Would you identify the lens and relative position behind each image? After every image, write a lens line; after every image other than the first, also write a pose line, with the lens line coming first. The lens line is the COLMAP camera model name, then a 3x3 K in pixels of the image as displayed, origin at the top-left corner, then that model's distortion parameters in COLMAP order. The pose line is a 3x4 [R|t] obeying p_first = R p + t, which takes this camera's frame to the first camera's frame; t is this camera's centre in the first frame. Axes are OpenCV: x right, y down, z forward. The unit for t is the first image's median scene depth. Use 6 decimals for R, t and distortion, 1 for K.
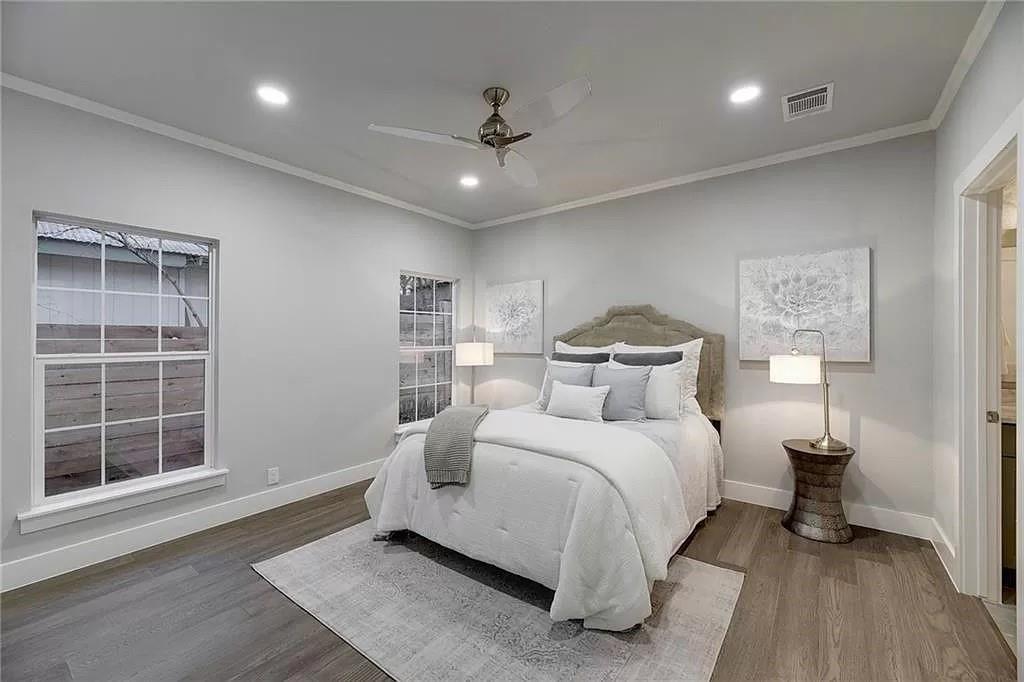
lens RADIAL K [[408.5, 0, 508.8], [0, 408.5, 337.6], [0, 0, 1]] dist [-0.000069, -0.000001]
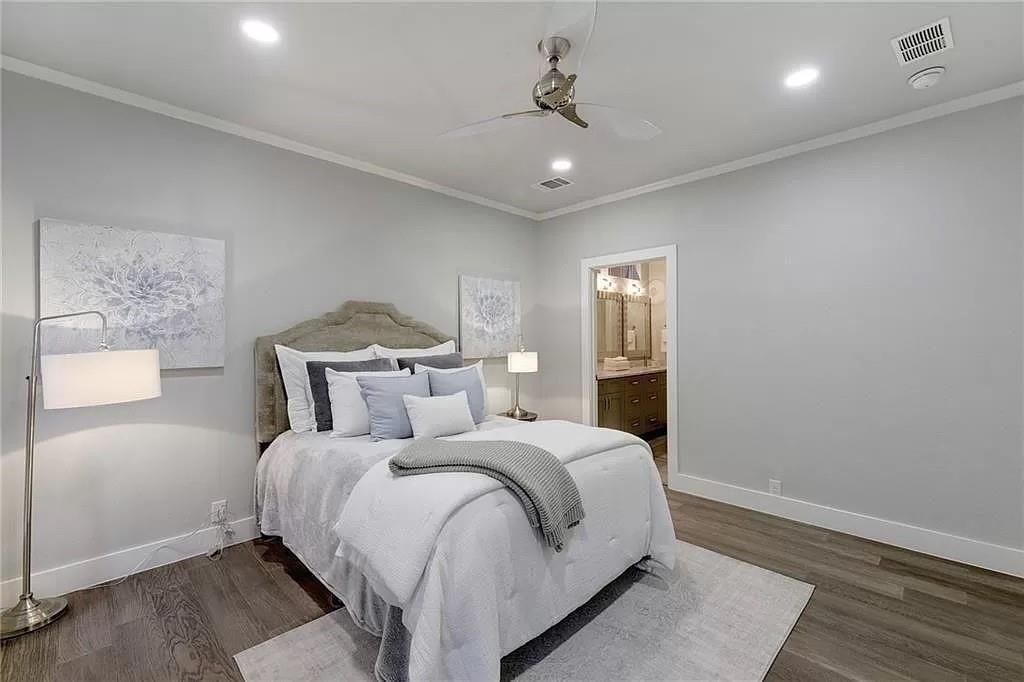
lens RADIAL K [[432.9, 0, 512.0], [0, 432.9, 341.0], [0, 0, 1]] dist [-0.000294, -0.000051]
pose [[0.136233, 0.005890, 0.990659, -0.621801], [0.007786, 0.999945, -0.007015, 0.012625], [-0.990646, 0.008669, 0.136180, 0.655161]]
